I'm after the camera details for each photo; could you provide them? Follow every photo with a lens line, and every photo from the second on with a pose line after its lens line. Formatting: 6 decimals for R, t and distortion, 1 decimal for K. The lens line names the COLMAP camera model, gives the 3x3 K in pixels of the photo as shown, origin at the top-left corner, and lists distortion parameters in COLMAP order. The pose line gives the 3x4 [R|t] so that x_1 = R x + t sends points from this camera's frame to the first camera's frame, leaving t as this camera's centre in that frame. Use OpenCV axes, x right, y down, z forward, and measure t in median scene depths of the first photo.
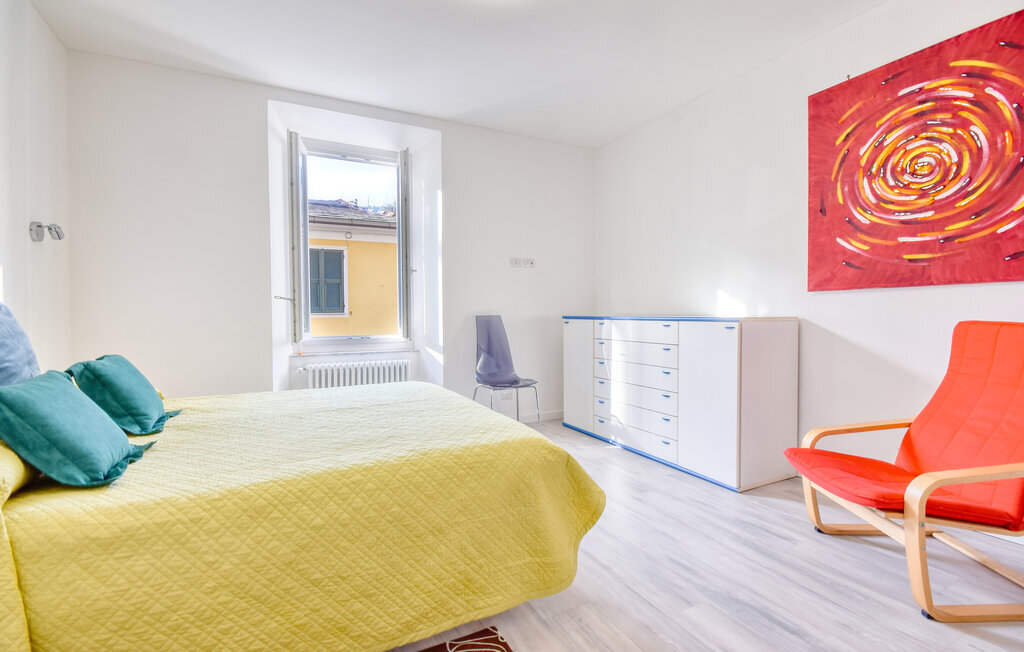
lens RADIAL K [[431.8, 0, 513.6], [0, 431.8, 322.7], [0, 0, 1]] dist [-0.015819, -0.000645]
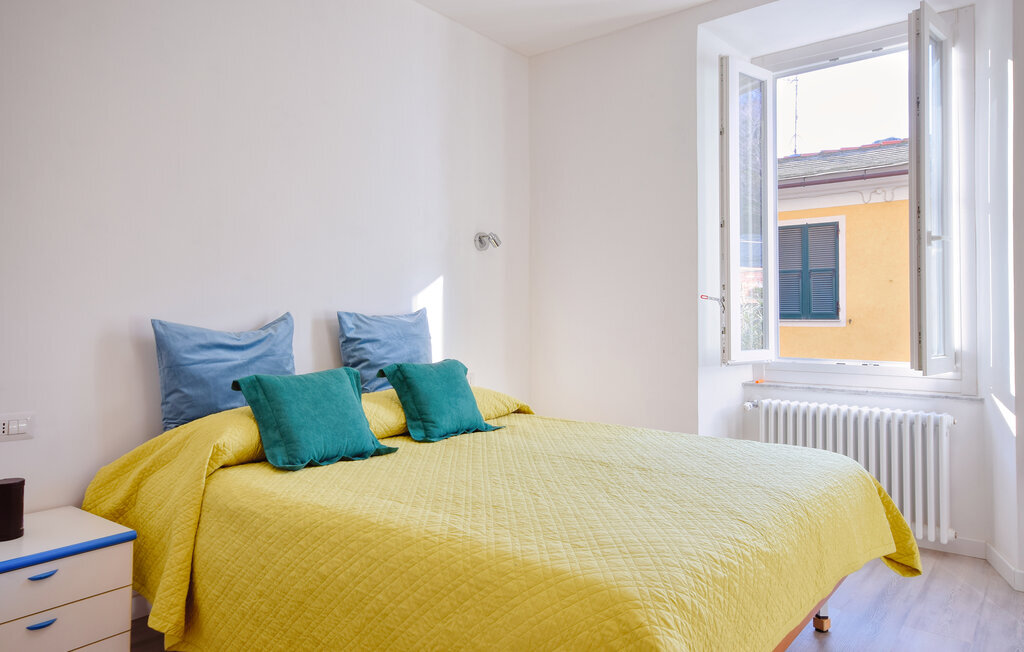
lens RADIAL K [[654.5, 0, 512.3], [0, 654.5, 319.6], [0, 0, 1]] dist [0.001772, 0.000588]
pose [[0.431871, 0.009630, -0.901884, 0.575859], [-0.029971, 0.999544, -0.003679, -0.019151], [0.901437, 0.028619, 0.431962, 0.522556]]
